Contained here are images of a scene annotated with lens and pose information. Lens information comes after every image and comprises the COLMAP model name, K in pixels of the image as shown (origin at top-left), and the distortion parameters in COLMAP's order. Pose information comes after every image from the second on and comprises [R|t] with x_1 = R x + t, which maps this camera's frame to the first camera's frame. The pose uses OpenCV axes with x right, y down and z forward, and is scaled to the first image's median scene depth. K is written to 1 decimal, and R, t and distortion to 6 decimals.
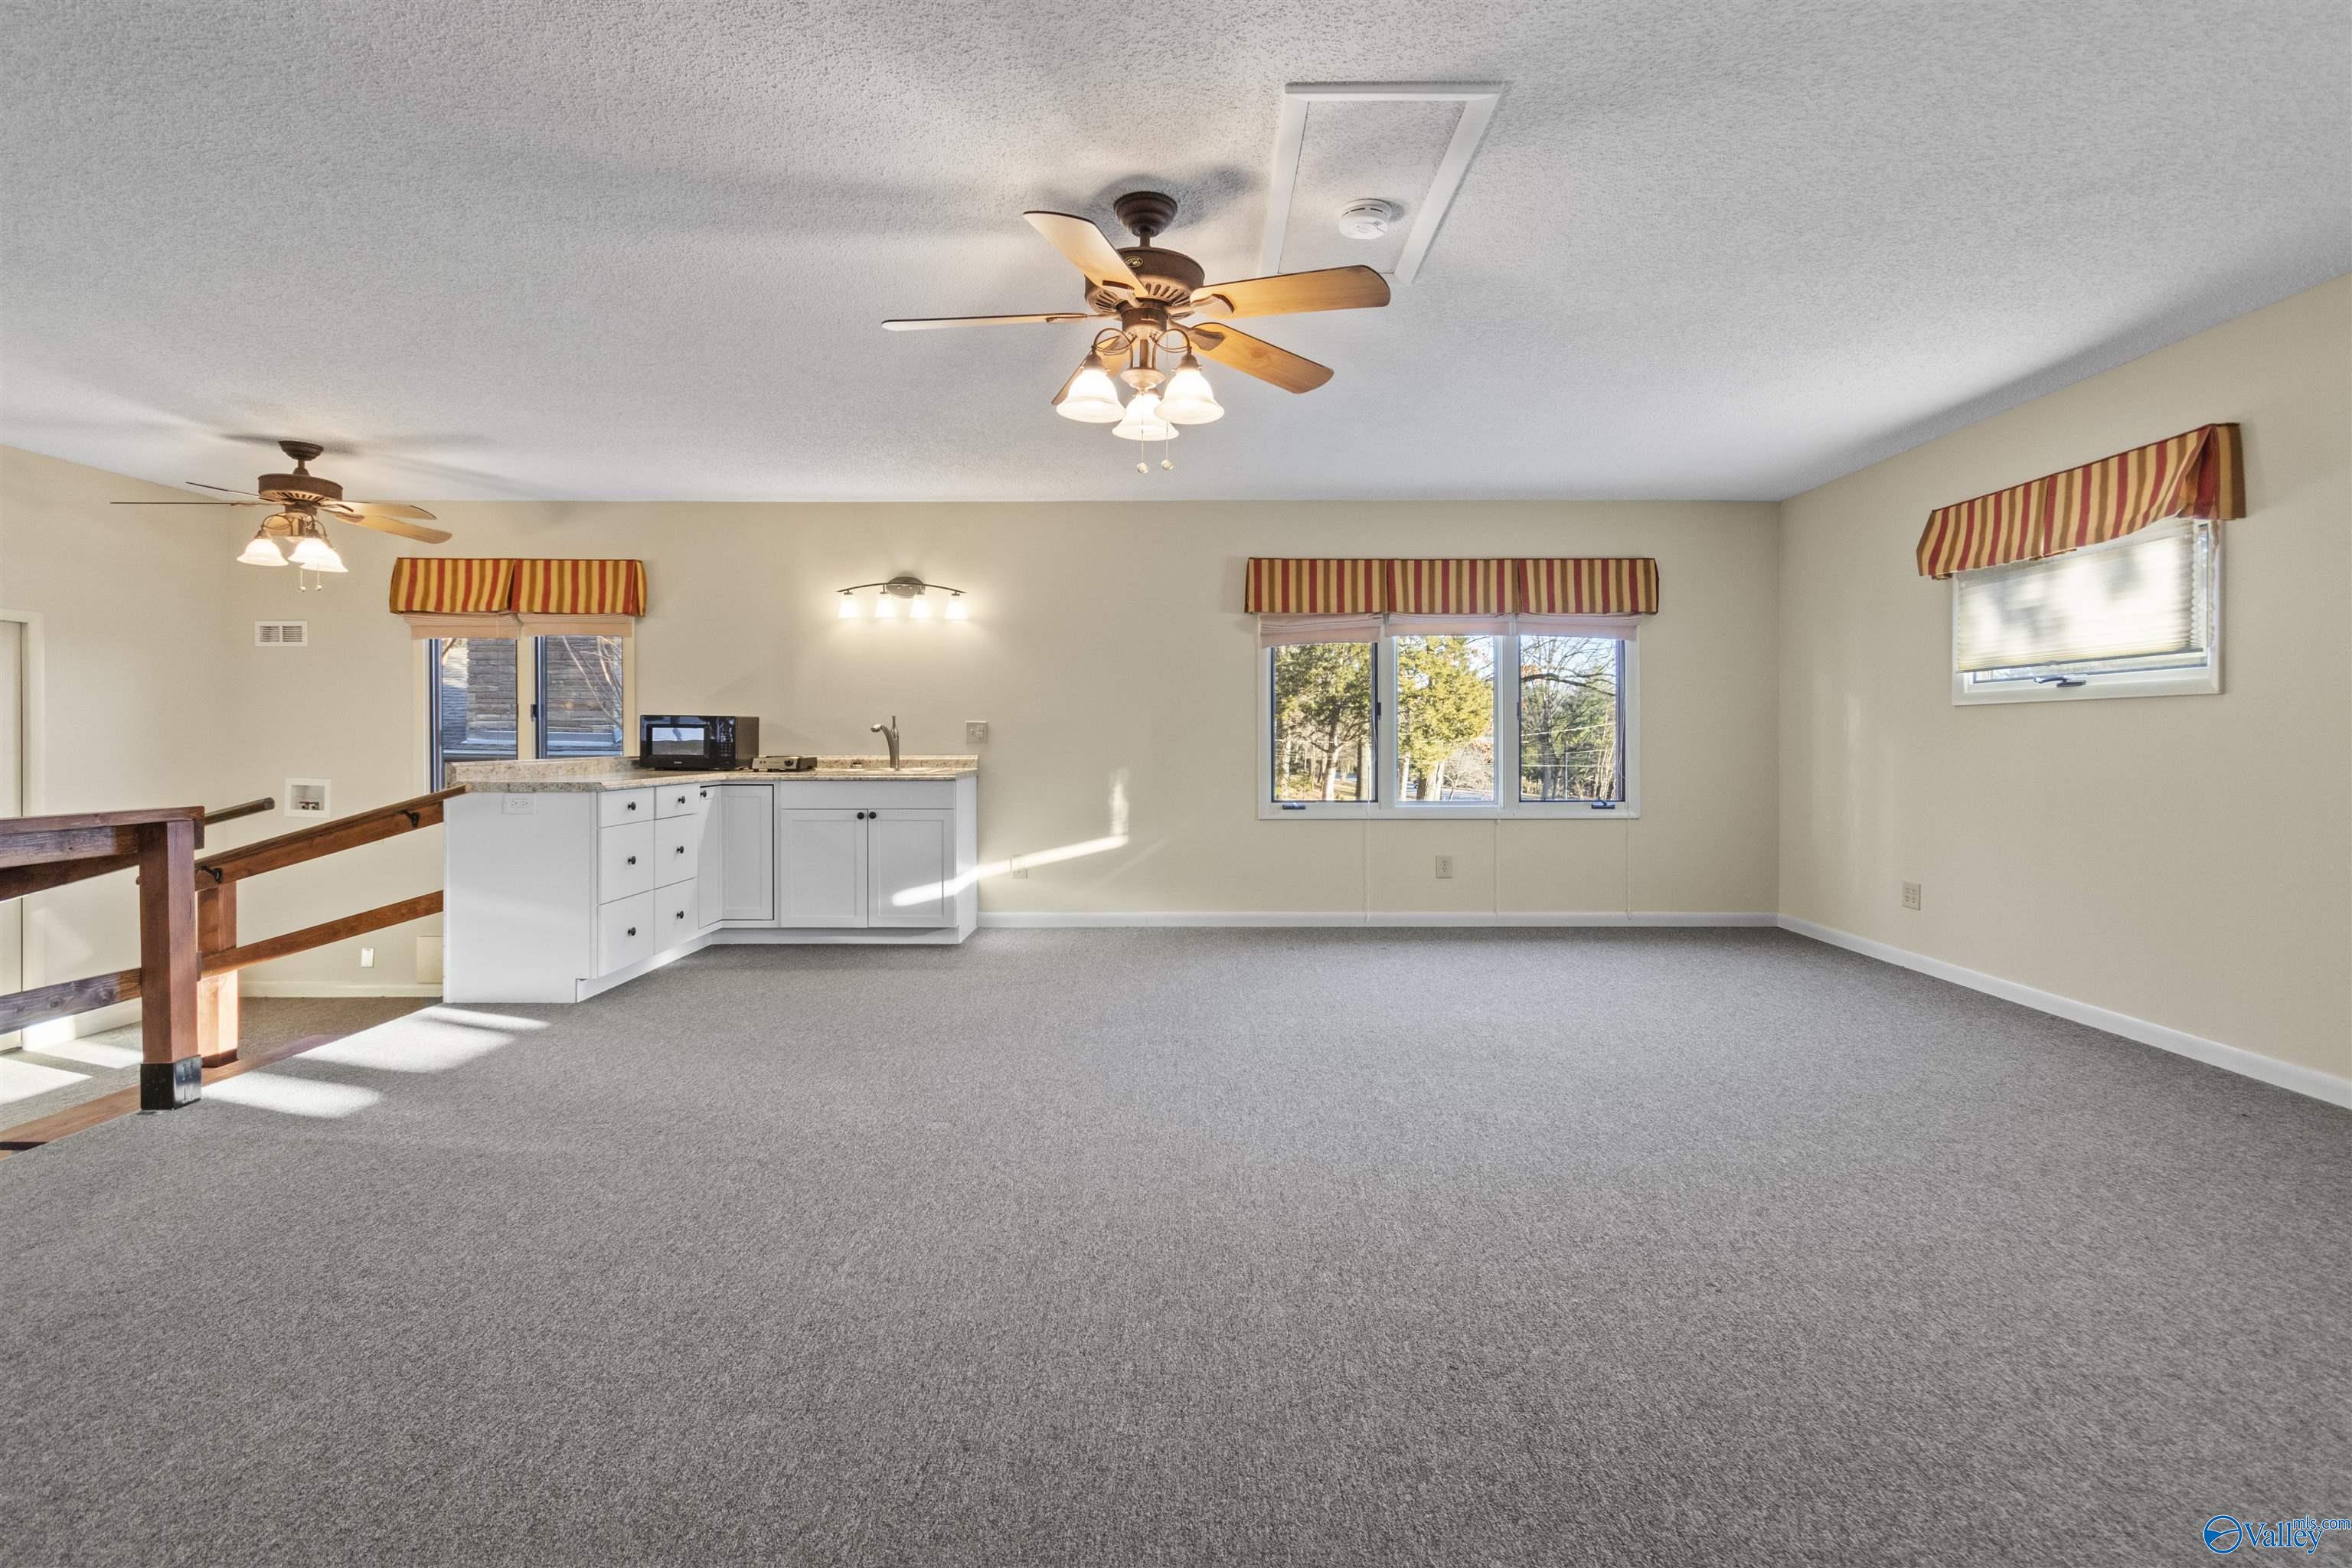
lens RADIAL K [[1096.5, 0, 1185.1], [0, 1096.5, 756.0], [0, 0, 1]] dist [0.000902, -0.000115]
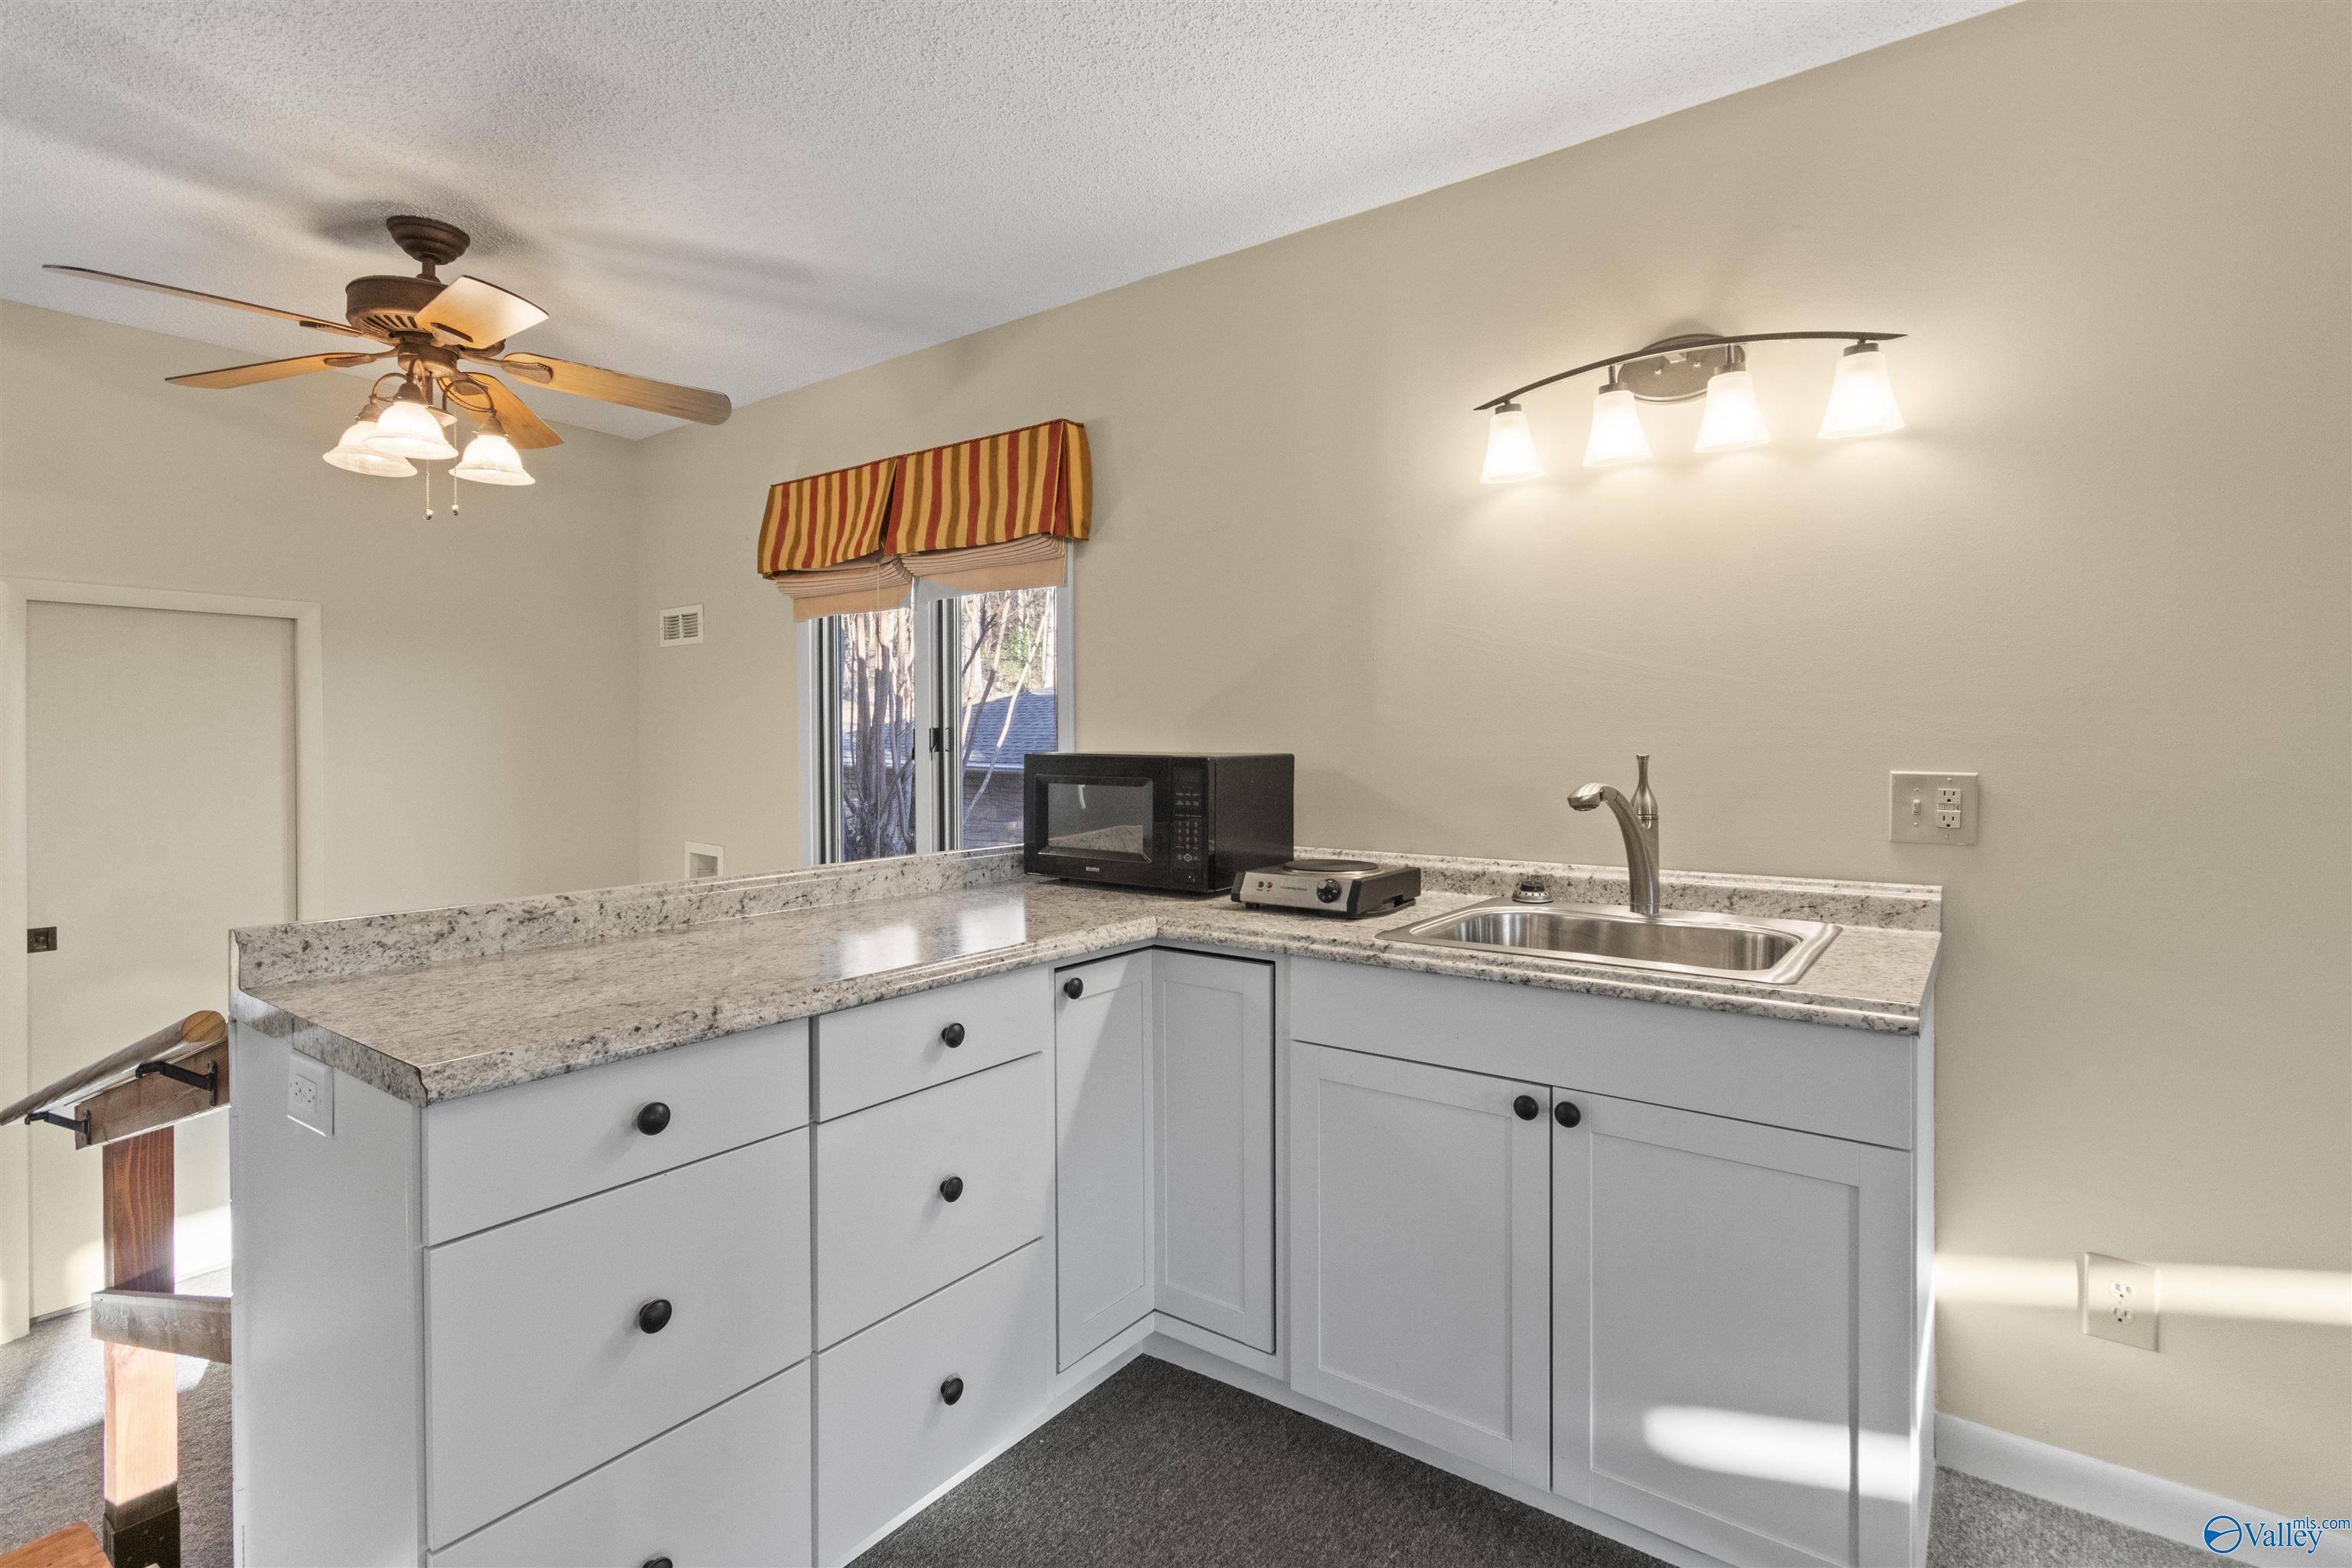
lens RADIAL K [[1096.5, 0, 1185.1], [0, 1096.5, 756.0], [0, 0, 1]] dist [0.000902, -0.000115]
pose [[0.802920, 0.005527, -0.596061, -0.181166], [-0.007795, 0.999969, -0.001228, -0.034529], [0.596035, 0.005633, 0.802938, 0.659080]]
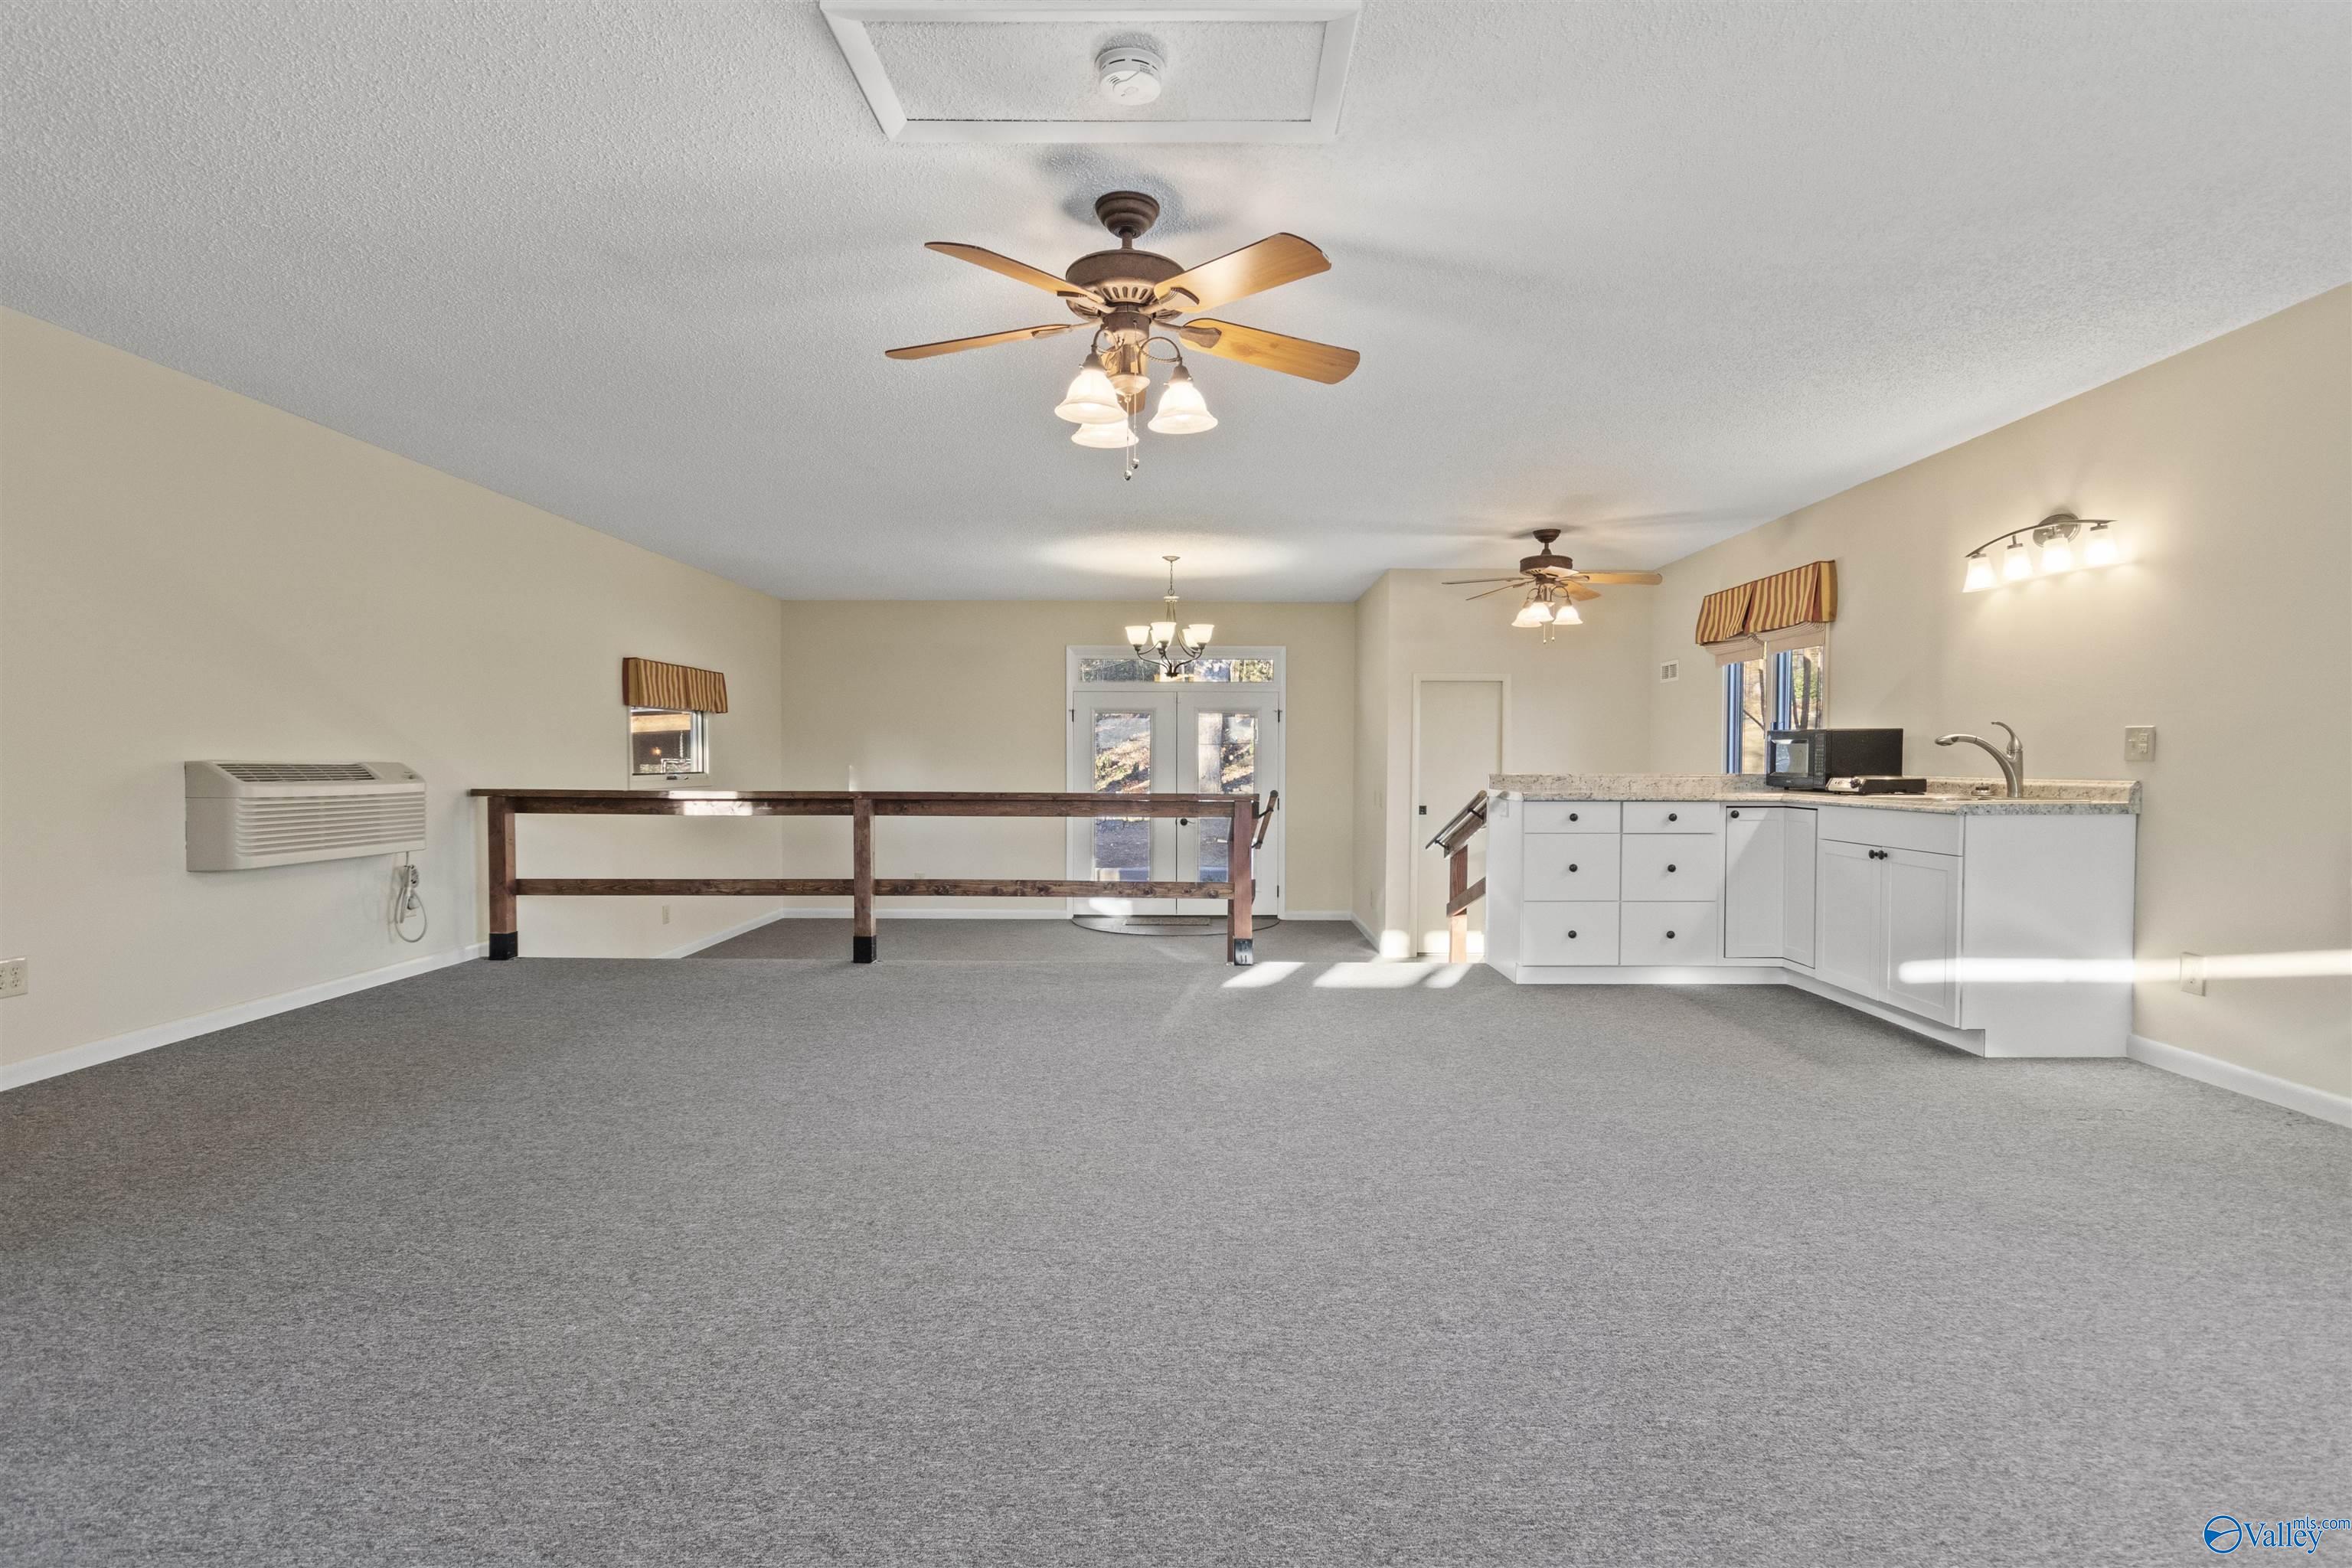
lens RADIAL K [[1140.3, 0, 1212.2], [0, 1140.3, 791.7], [0, 0, 1]] dist [0.003943, 0.000397]
pose [[0.004963, 0.028245, -0.999589, 0.463340], [-0.018062, 0.999440, 0.028151, -0.003335], [0.999825, 0.017915, 0.005470, 0.491637]]
